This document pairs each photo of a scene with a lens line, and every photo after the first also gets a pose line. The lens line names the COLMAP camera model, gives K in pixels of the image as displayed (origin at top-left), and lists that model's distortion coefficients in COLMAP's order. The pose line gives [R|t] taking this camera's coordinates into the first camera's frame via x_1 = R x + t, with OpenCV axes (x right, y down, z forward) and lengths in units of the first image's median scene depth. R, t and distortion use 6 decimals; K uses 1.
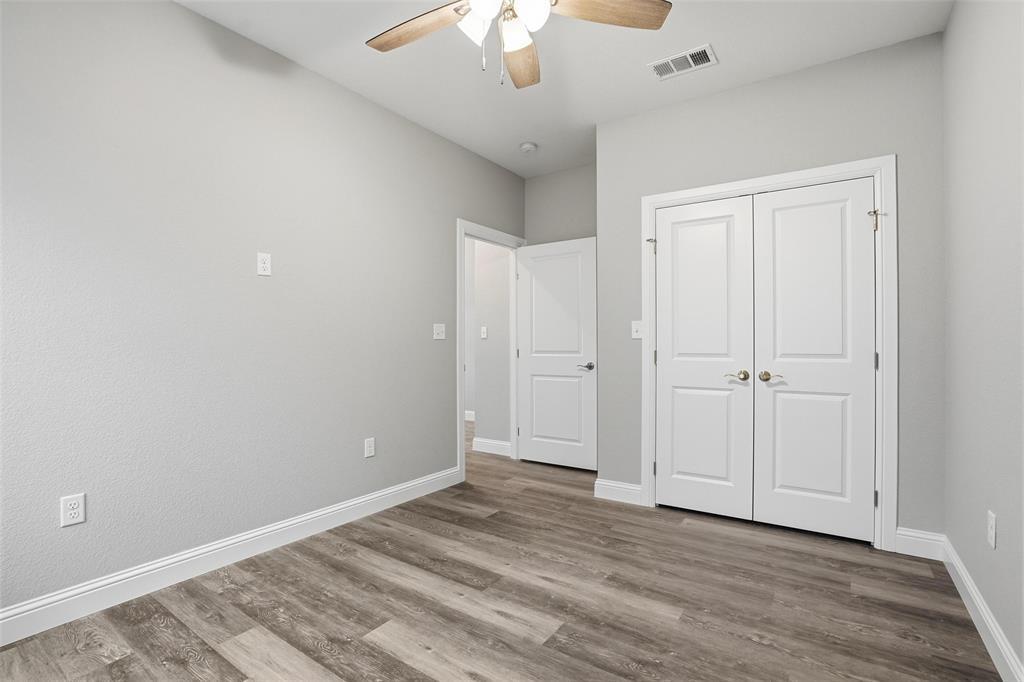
lens RADIAL K [[481.2, 0, 515.2], [0, 481.2, 343.4], [0, 0, 1]] dist [-0.058608, 0.023357]
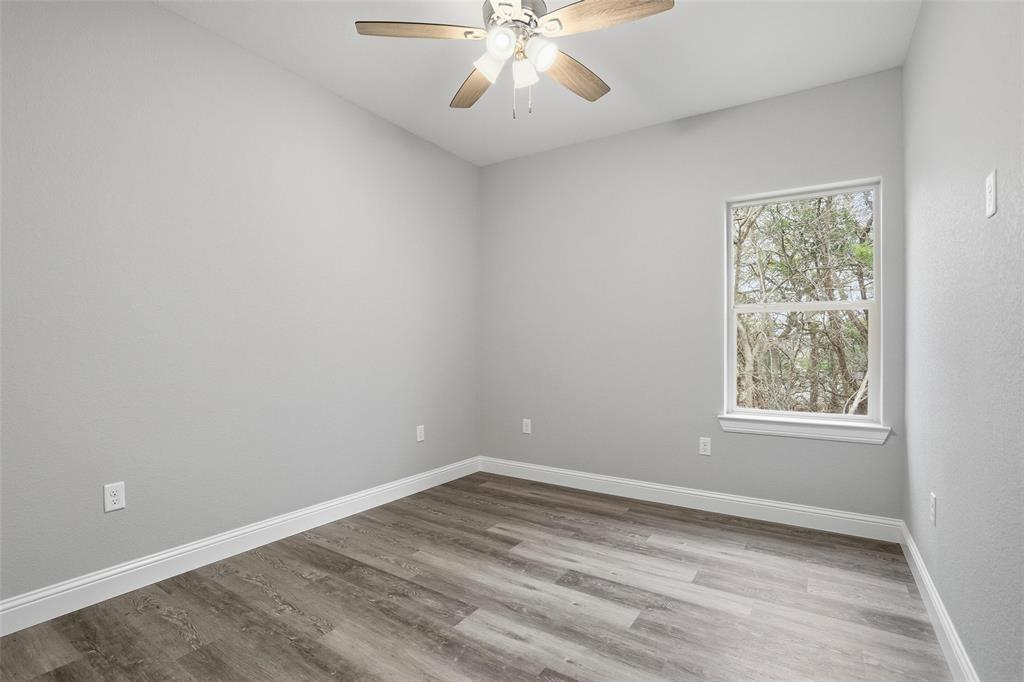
lens RADIAL K [[481.2, 0, 515.2], [0, 481.2, 343.4], [0, 0, 1]] dist [-0.058608, 0.023357]
pose [[-0.999736, -0.000912, -0.022951, -0.003708], [-0.000936, 0.999999, 0.001033, -0.007717], [0.022950, 0.001055, -0.999736, 2.042482]]
